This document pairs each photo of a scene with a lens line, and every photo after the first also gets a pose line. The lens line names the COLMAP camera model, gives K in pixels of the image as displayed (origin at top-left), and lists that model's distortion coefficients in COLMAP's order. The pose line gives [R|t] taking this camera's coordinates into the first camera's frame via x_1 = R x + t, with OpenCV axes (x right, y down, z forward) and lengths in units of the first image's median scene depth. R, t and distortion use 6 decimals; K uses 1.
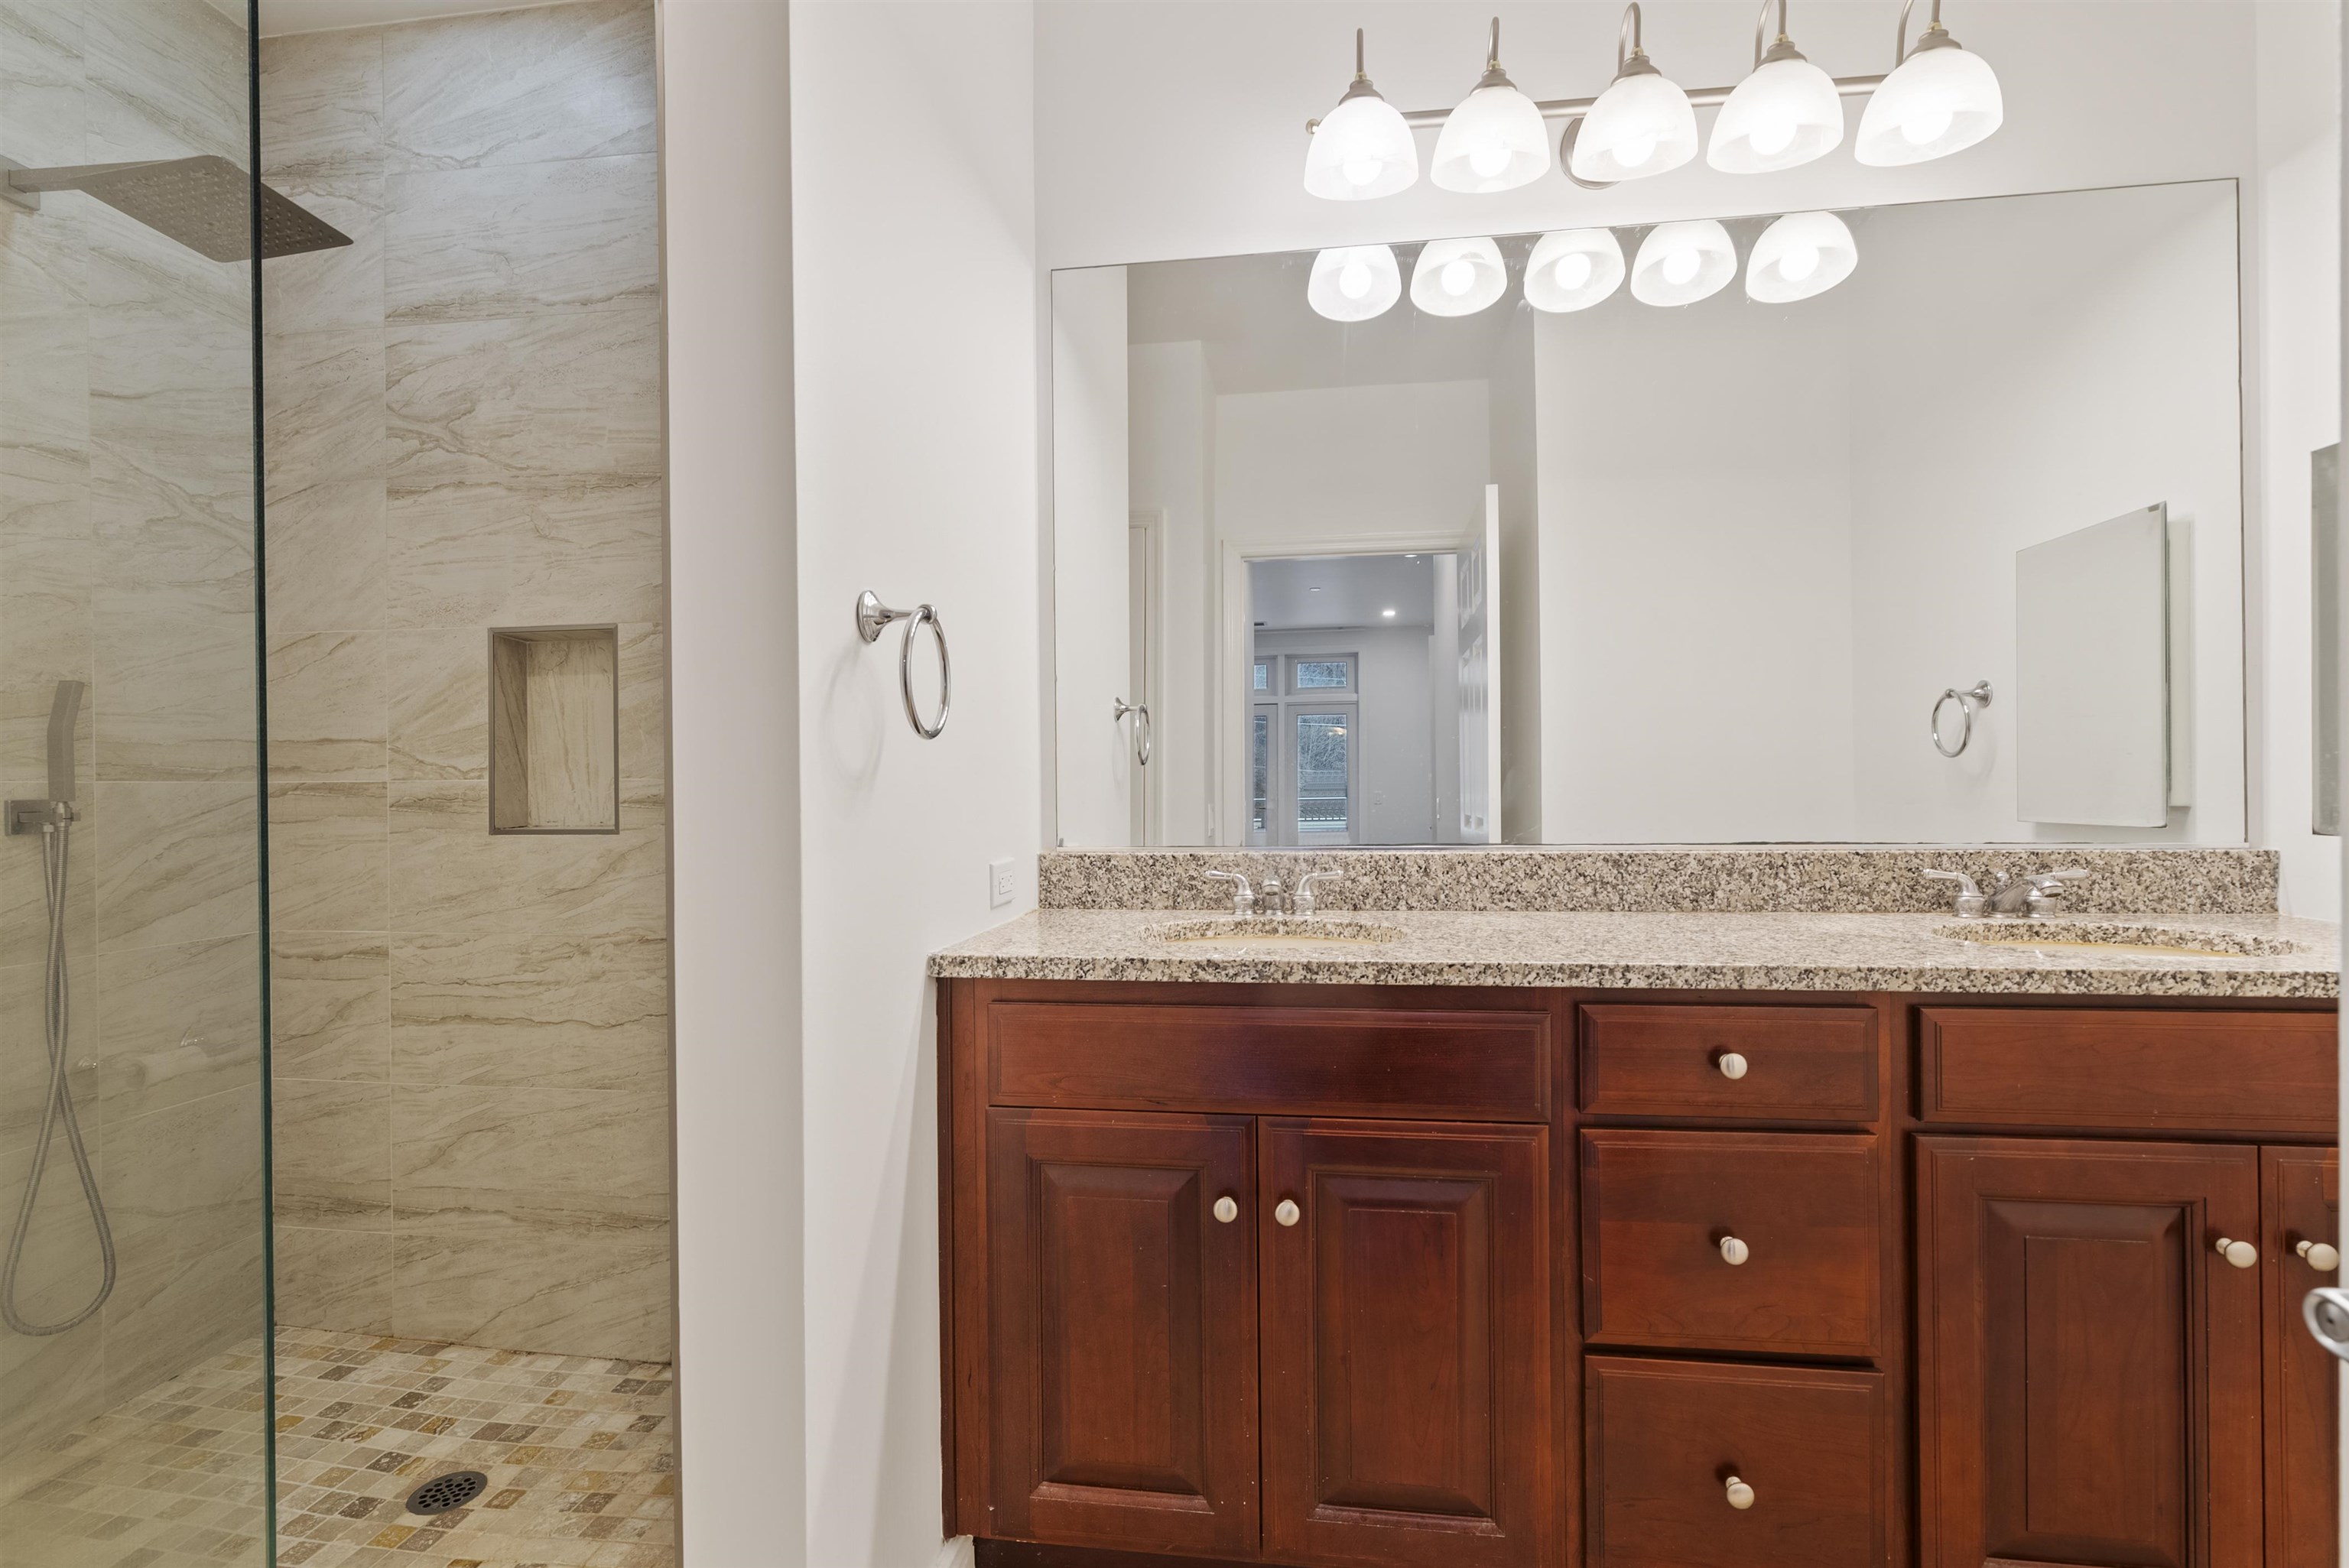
lens RADIAL K [[1088.6, 0, 1195.2], [0, 1088.6, 789.4], [0, 0, 1]] dist [-0.006309, 0.002757]
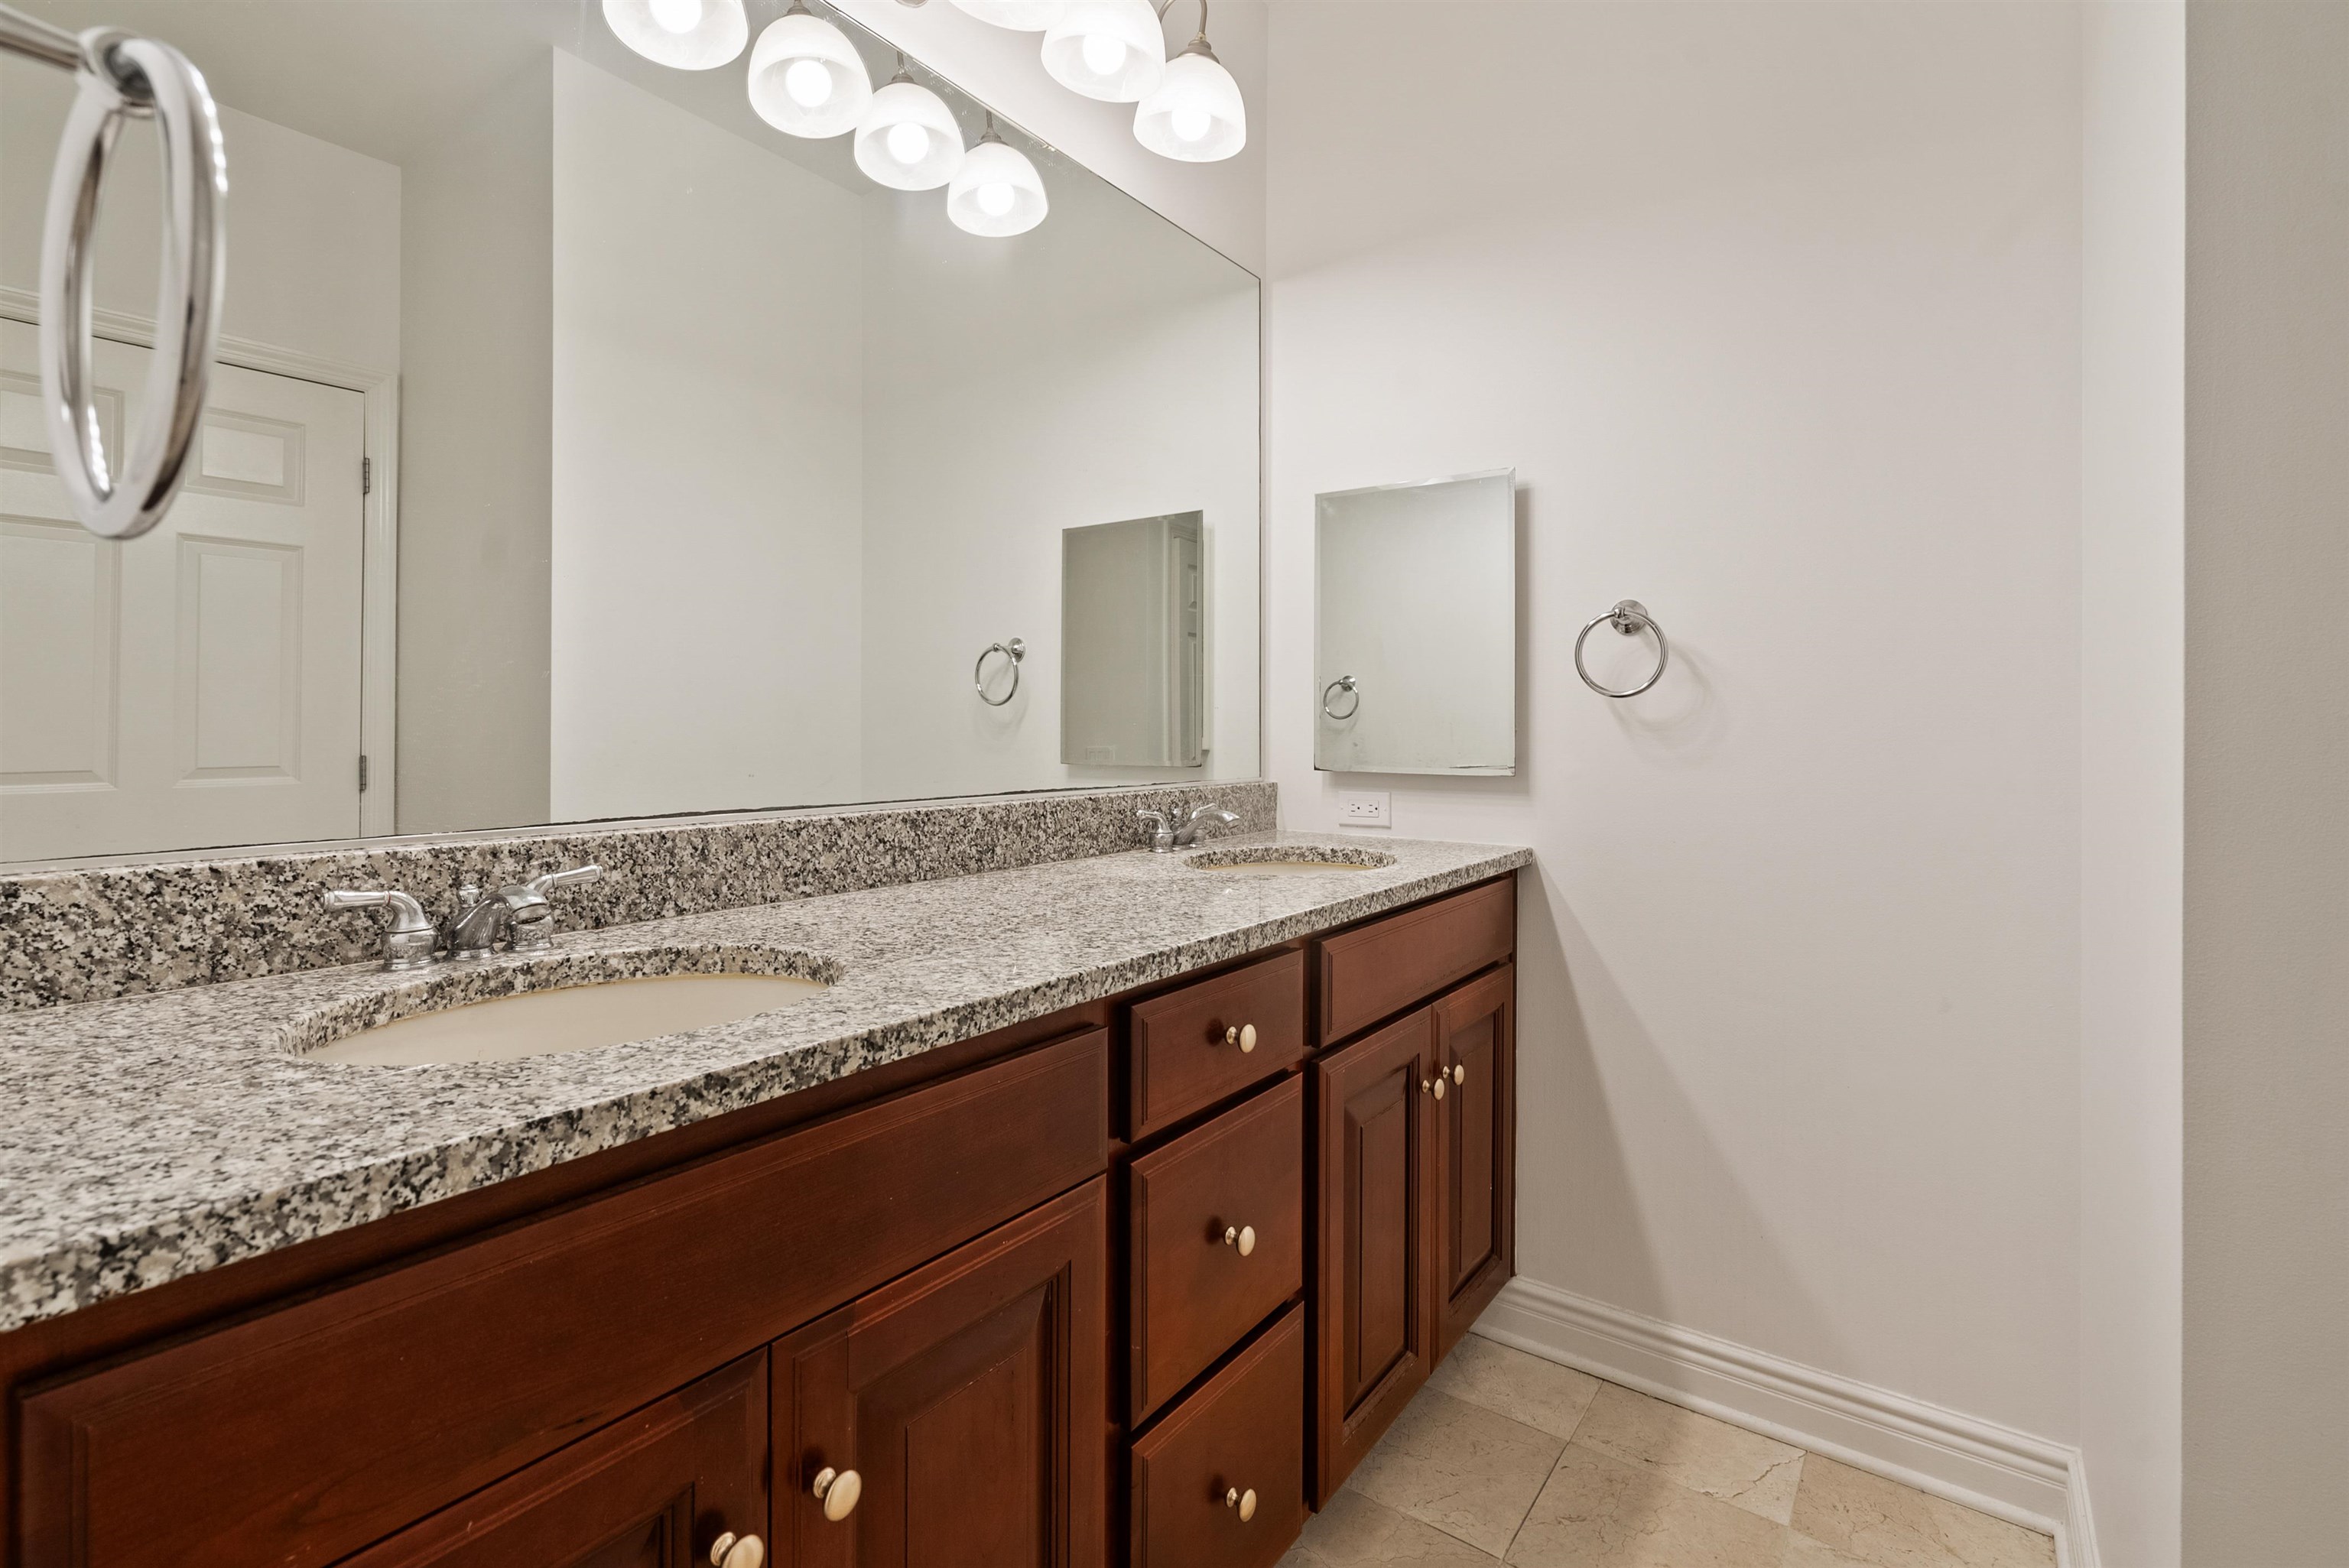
lens RADIAL K [[1088.6, 0, 1158.4], [0, 1088.6, 738.5], [0, 0, 1]] dist [-0.006309, 0.002757]
pose [[0.488185, 0.003468, 0.872733, -0.245311], [-0.007358, 0.999973, 0.000142, 0.002353], [-0.872709, -0.006491, 0.488197, 0.449474]]
